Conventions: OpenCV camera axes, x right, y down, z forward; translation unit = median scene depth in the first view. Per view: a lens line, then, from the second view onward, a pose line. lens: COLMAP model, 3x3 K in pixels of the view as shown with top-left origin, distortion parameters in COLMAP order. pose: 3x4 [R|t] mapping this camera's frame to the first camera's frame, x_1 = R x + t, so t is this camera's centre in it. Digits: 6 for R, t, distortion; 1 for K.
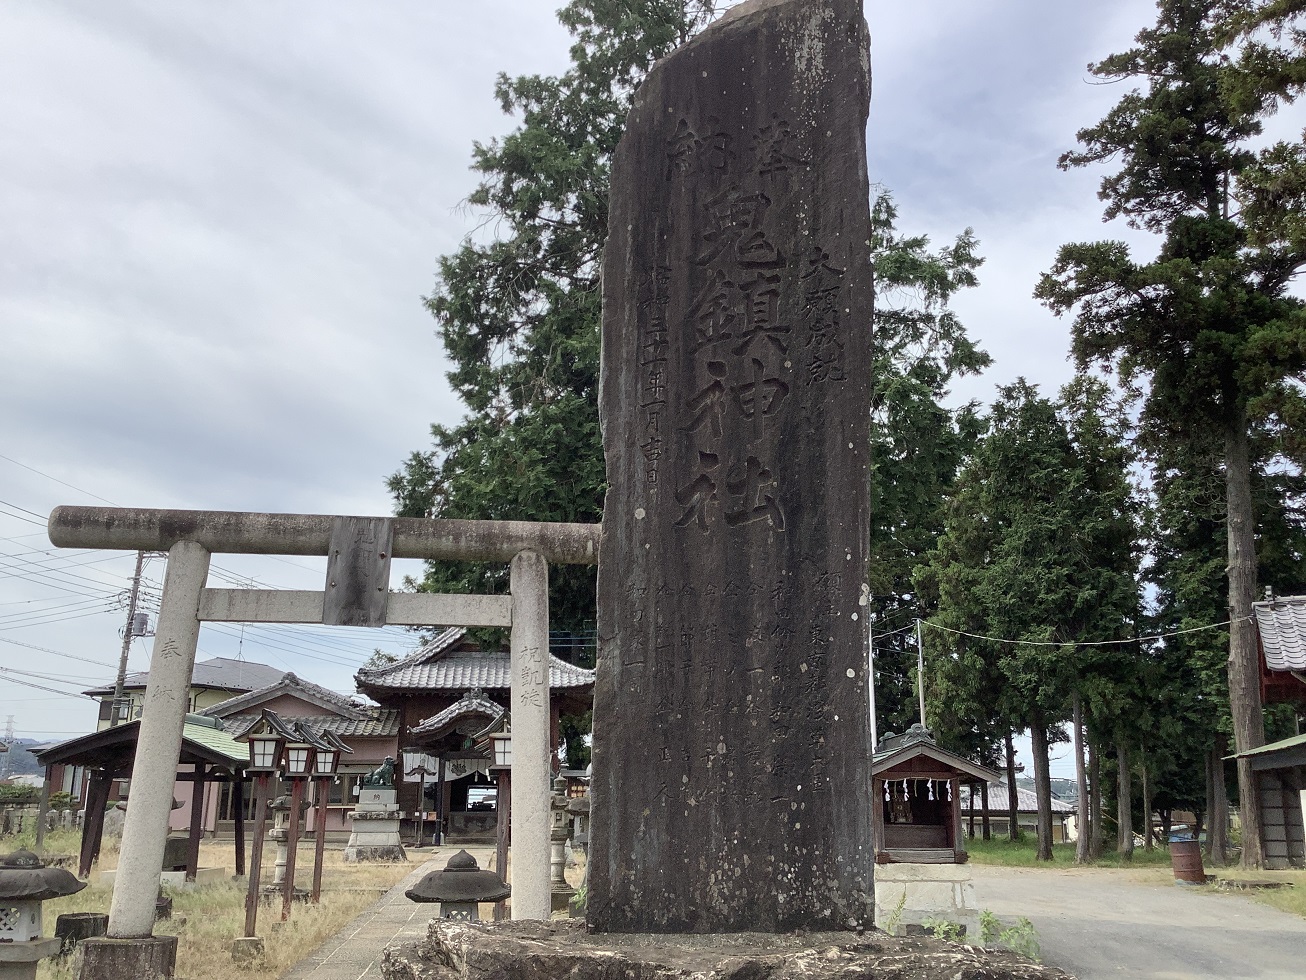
lens RADIAL K [[1196.5, 0, 660.3], [0, 1196.5, 490.3], [0, 0, 1]] dist [0.130807, -0.251570]
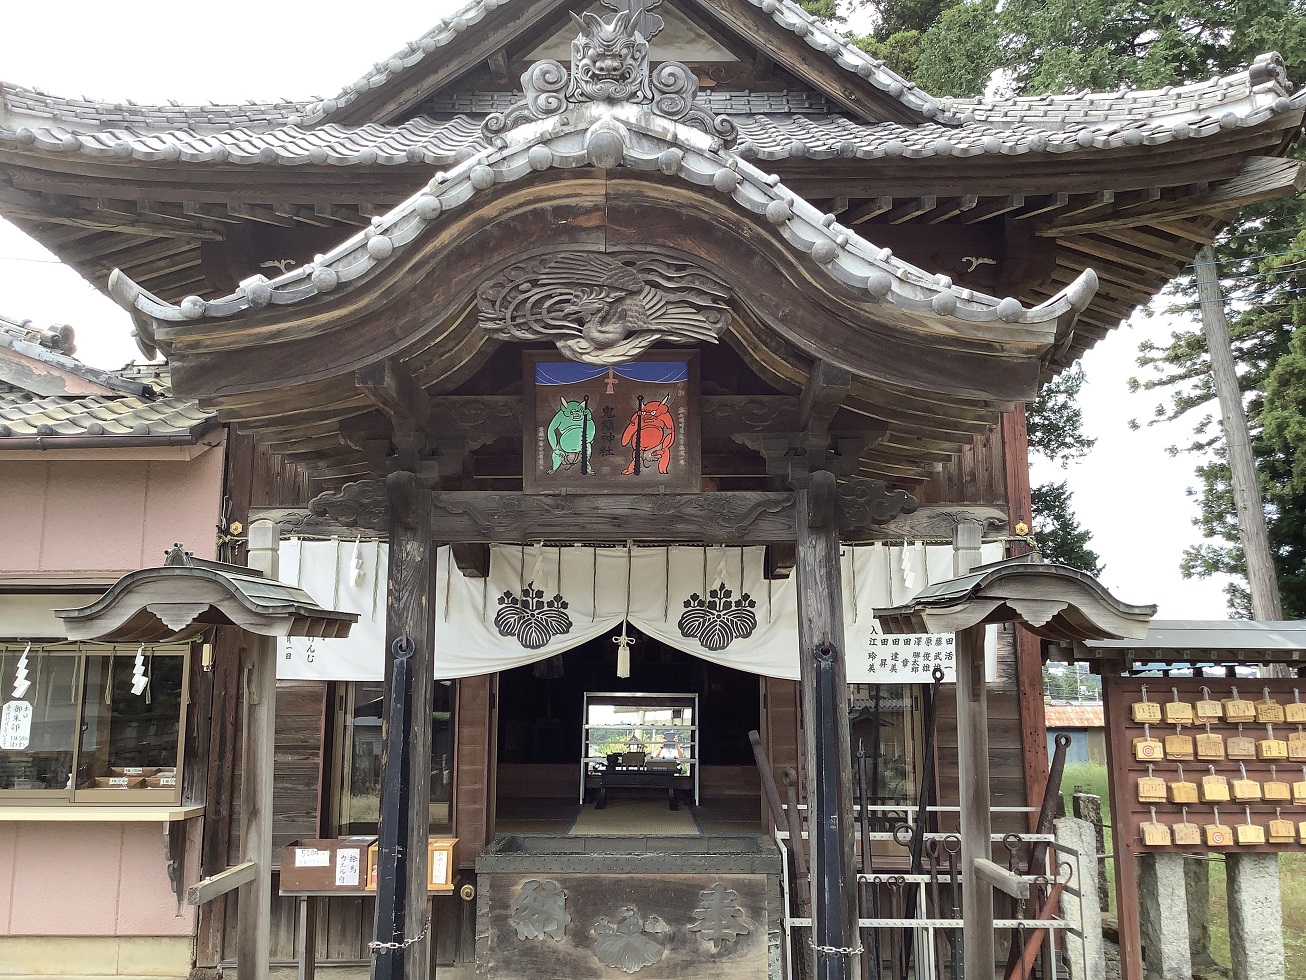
lens RADIAL K [[1196.5, 0, 660.3], [0, 1196.5, 490.3], [0, 0, 1]] dist [0.130807, -0.251570]
pose [[0.995045, -0.017581, -0.097861, -0.127916], [0.026265, 0.995759, 0.088170, 0.195706], [0.095896, -0.090304, 0.991287, 0.817604]]
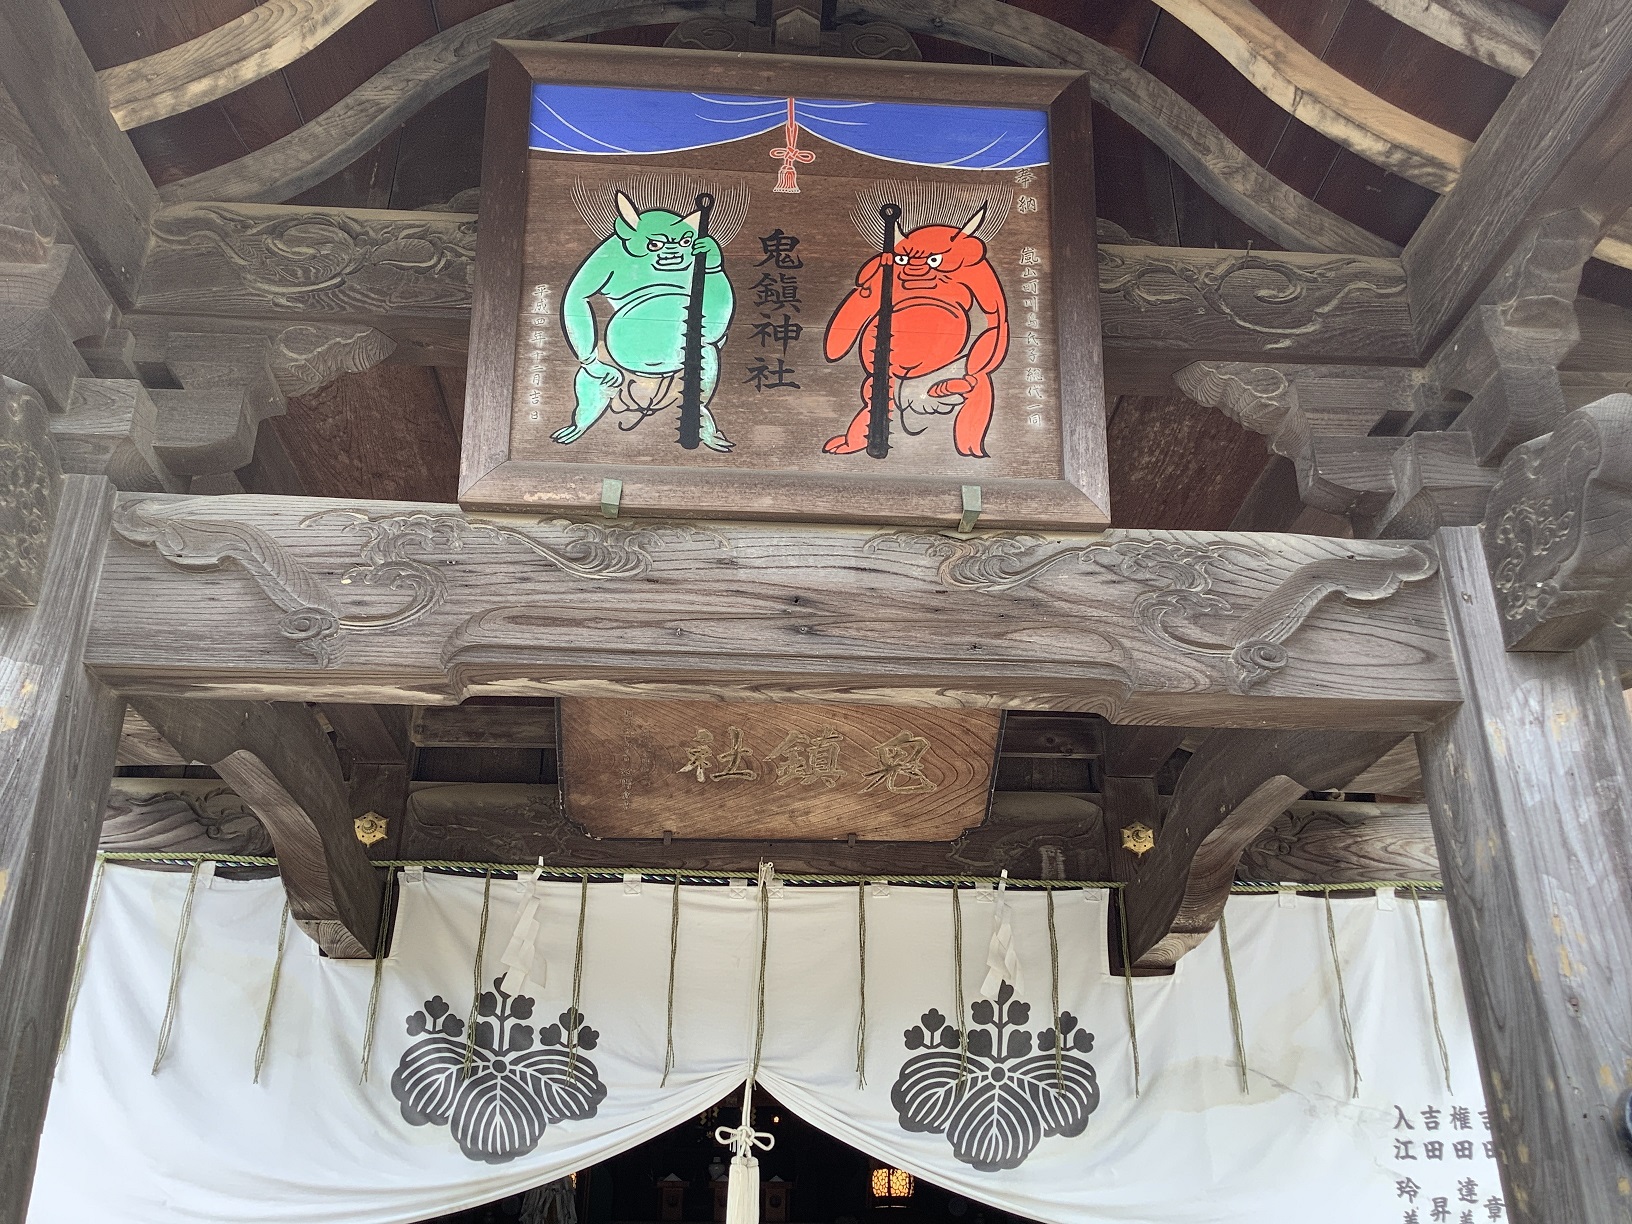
lens RADIAL K [[1495.2, 0, 825.1], [0, 1495.2, 612.4], [0, 0, 1]] dist [0.130807, -0.251570]
pose [[0.999563, -0.010573, -0.027609, -0.145467], [0.006078, 0.987407, -0.158081, 0.219951], [0.028933, 0.157844, 0.987040, 0.912600]]
